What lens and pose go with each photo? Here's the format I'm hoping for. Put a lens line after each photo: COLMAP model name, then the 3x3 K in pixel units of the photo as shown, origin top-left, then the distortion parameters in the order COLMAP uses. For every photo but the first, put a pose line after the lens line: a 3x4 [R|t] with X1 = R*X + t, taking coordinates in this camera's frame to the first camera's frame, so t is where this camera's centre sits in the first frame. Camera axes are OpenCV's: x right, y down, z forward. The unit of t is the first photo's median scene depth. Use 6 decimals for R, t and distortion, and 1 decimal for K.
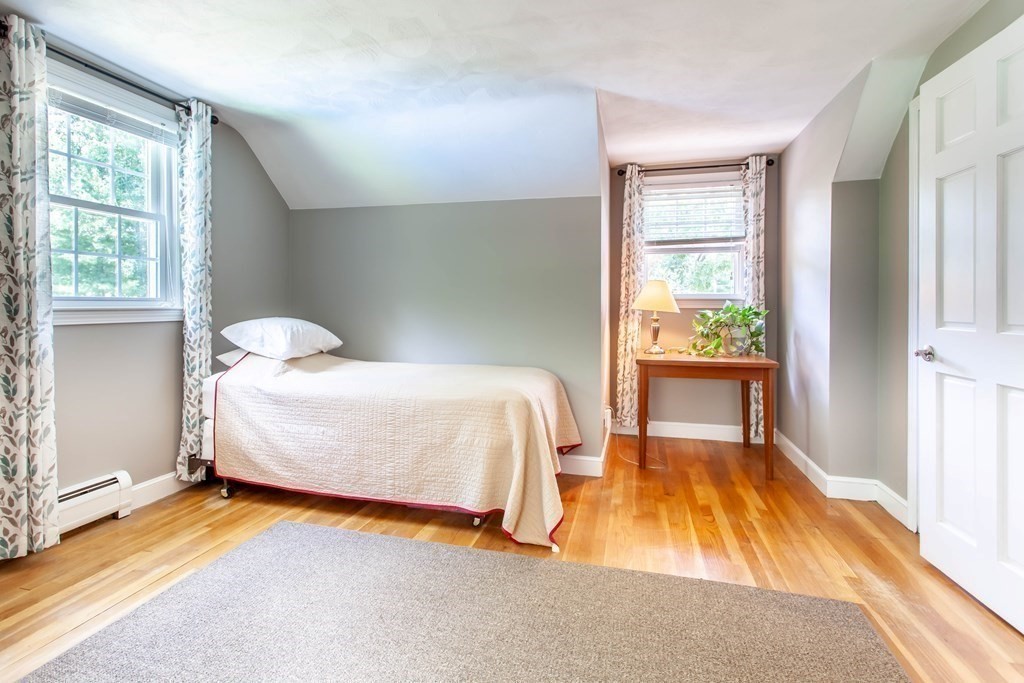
lens RADIAL K [[494.9, 0, 491.3], [0, 494.9, 307.5], [0, 0, 1]] dist [0.002045, -0.000225]
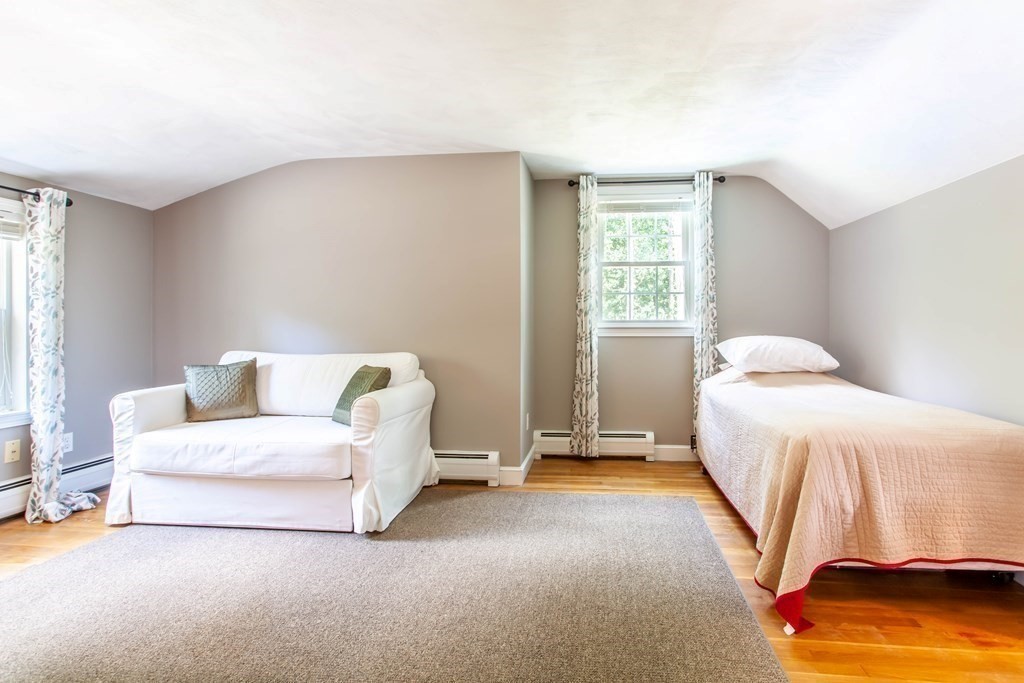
lens RADIAL K [[494.9, 0, 576.2], [0, 494.9, 325.0], [0, 0, 1]] dist [0.002045, -0.000225]
pose [[0.233365, -0.002630, -0.972386, 0.795577], [-0.004800, 0.999981, -0.003856, 0.002692], [0.972377, 0.005567, 0.233348, 0.462001]]
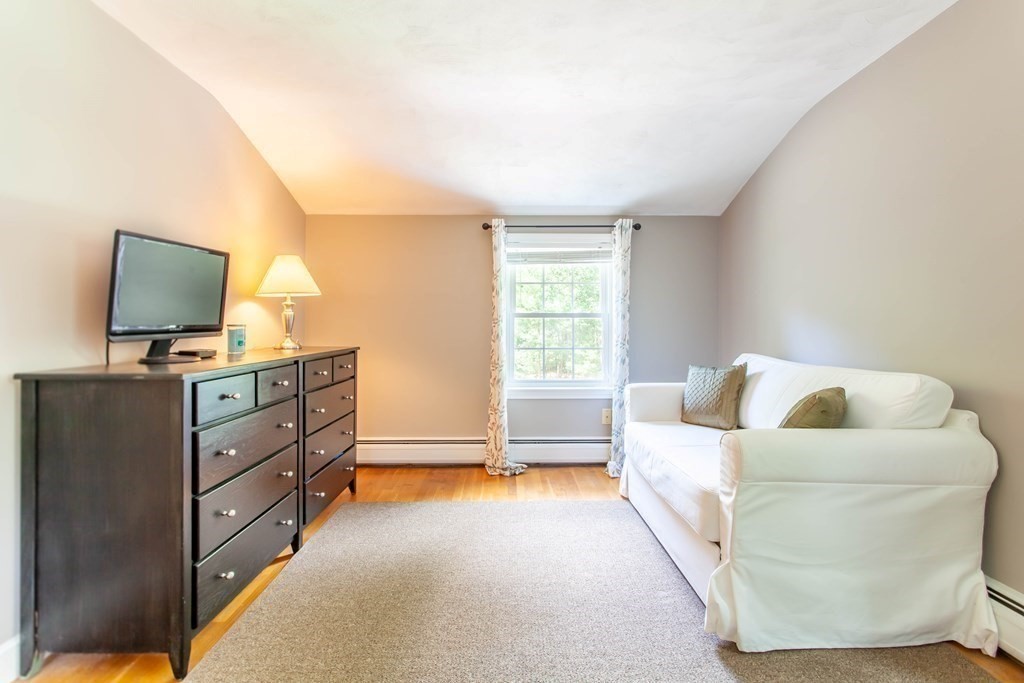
lens RADIAL K [[494.9, 0, 514.5], [0, 494.9, 324.2], [0, 0, 1]] dist [0.002045, -0.000225]
pose [[-0.954383, -0.001649, -0.298582, 0.154702], [-0.002188, 0.999997, 0.001471, 0.001233], [0.298578, 0.002057, -0.954383, 0.855667]]
